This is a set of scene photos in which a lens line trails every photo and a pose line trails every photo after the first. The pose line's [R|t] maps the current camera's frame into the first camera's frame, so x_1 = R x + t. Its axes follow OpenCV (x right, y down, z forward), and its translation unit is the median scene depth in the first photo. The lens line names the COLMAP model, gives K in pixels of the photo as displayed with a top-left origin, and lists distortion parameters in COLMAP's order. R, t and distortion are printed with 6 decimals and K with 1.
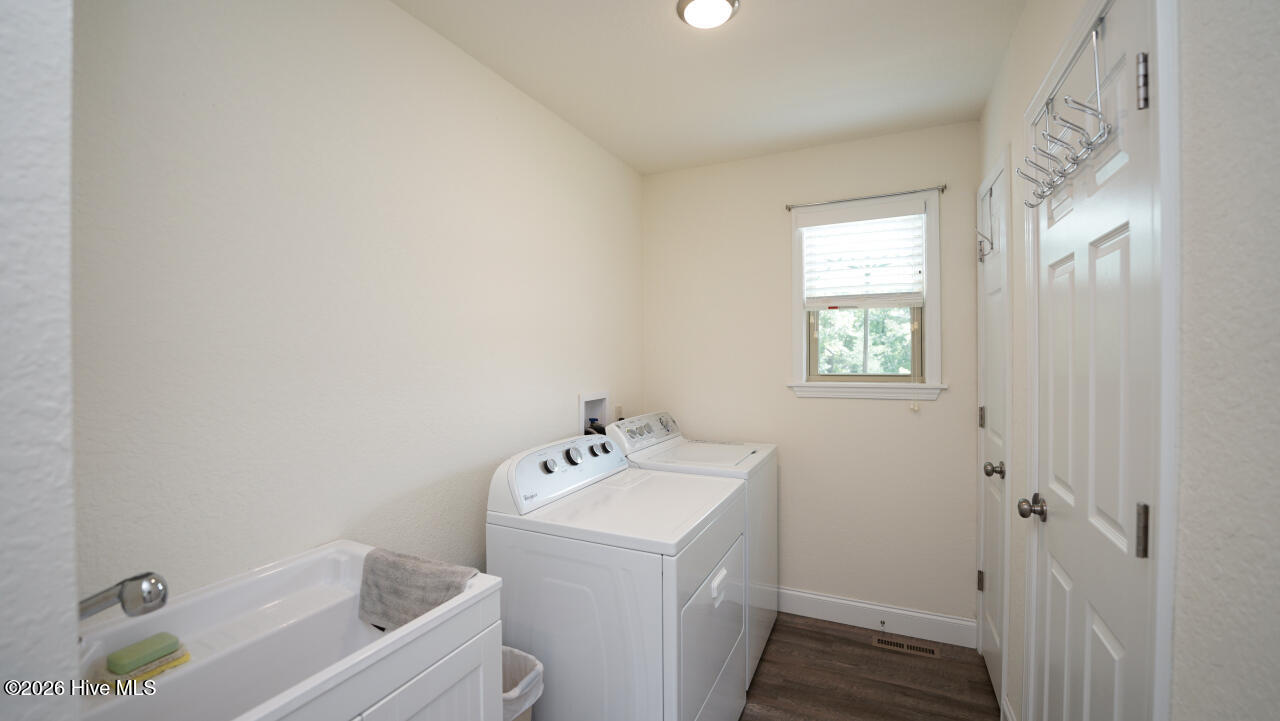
lens RADIAL K [[515.6, 0, 641.1], [0, 515.6, 359.6], [0, 0, 1]] dist [-0.031183, 0.003523]
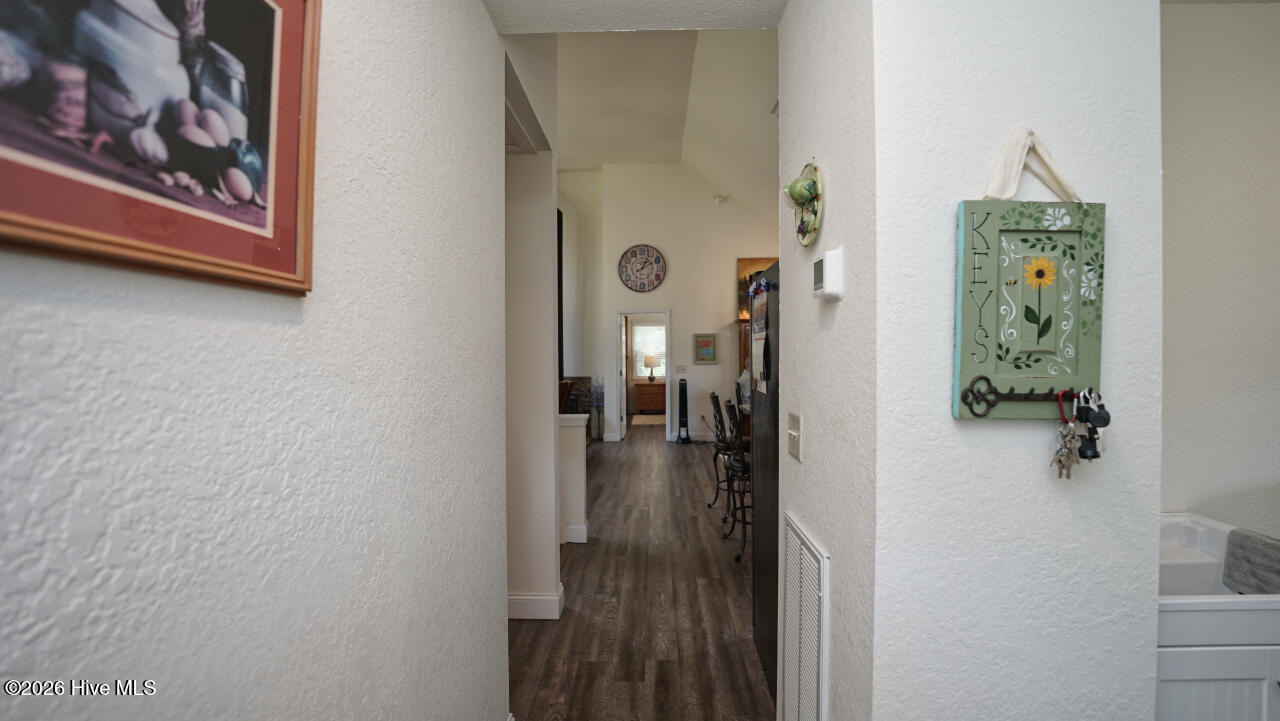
lens RADIAL K [[515.6, 0, 641.1], [0, 515.6, 359.6], [0, 0, 1]] dist [-0.031183, 0.003523]
pose [[0.413125, 0.015830, -0.910537, -0.092540], [-0.013186, 0.999848, 0.011399, 0.011108], [0.910579, 0.007297, 0.413271, -0.656274]]
